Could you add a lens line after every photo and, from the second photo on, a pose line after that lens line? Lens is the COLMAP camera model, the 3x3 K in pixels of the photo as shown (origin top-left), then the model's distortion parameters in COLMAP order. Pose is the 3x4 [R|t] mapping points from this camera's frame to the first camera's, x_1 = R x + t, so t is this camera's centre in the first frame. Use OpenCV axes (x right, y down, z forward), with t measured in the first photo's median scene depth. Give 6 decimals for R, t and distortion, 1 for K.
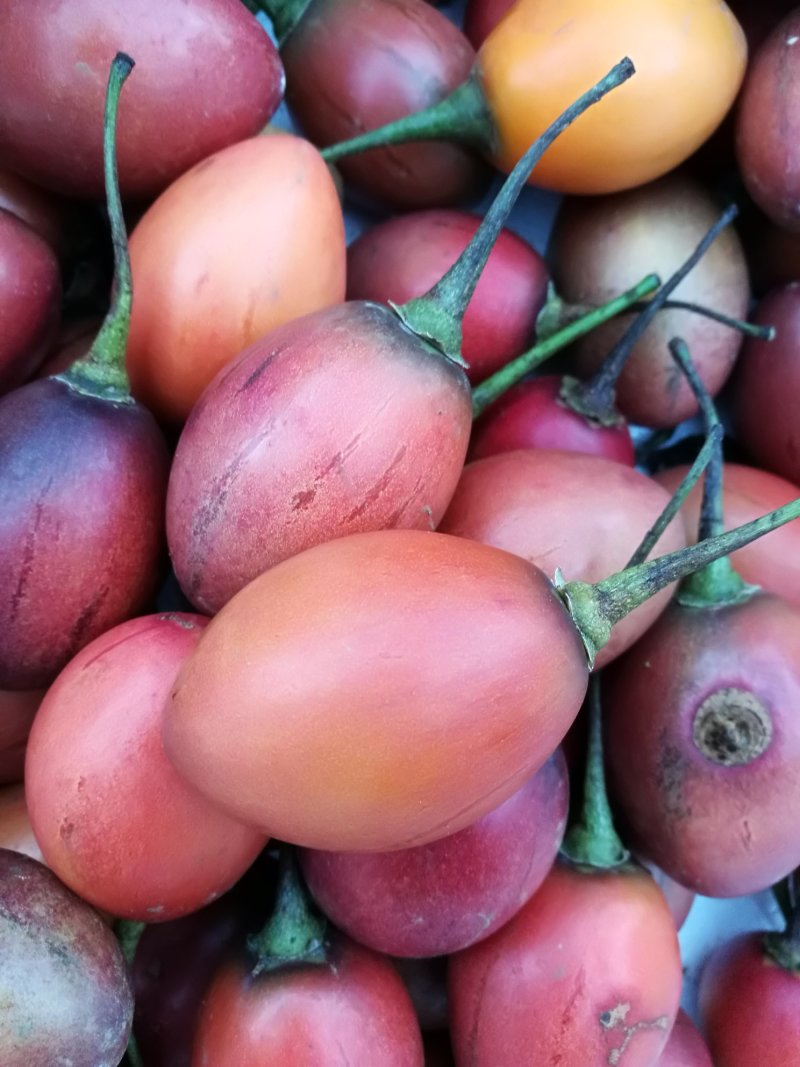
lens RADIAL K [[828.3, 0, 403.1], [0, 828.3, 517.4], [0, 0, 1]] dist [-0.003926, 0.146915]
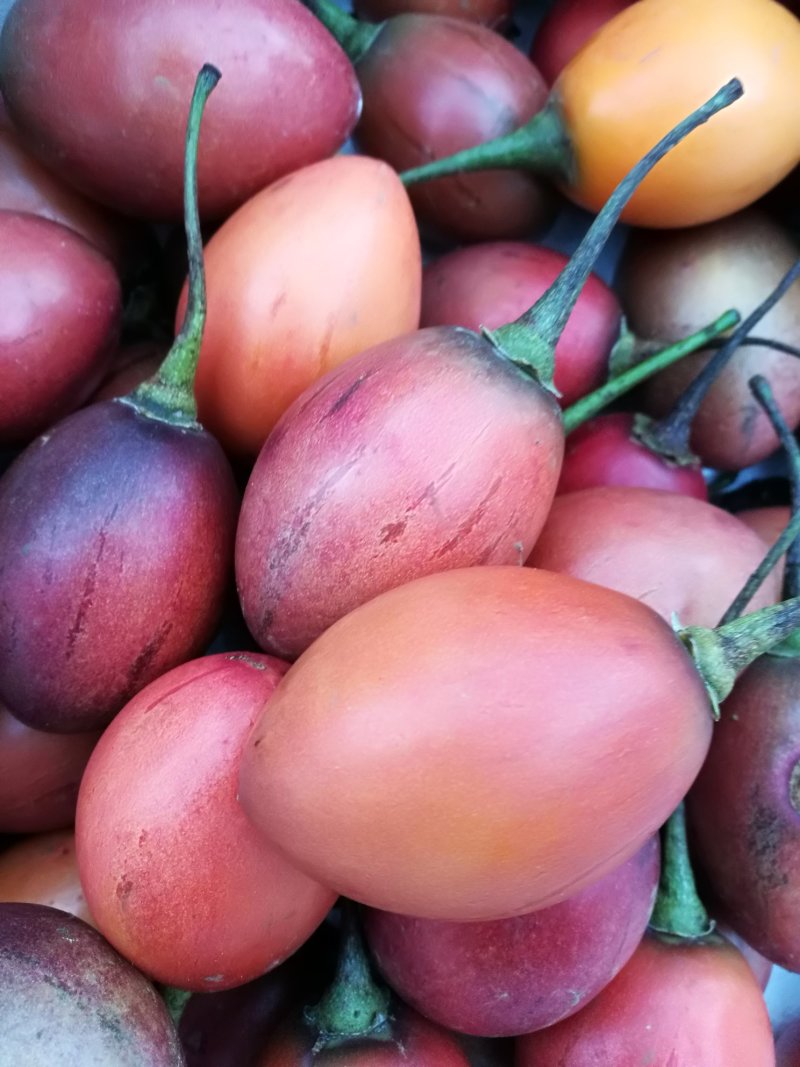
lens RADIAL K [[811.5, 0, 400.0], [0, 811.5, 533.5], [0, 0, 1]] dist [0.002860, 0.112275]
pose [[0.999692, 0.019274, 0.015657, -0.116756], [-0.018648, 0.999059, -0.039157, 0.014183], [-0.016397, 0.038853, 0.999110, 0.081771]]
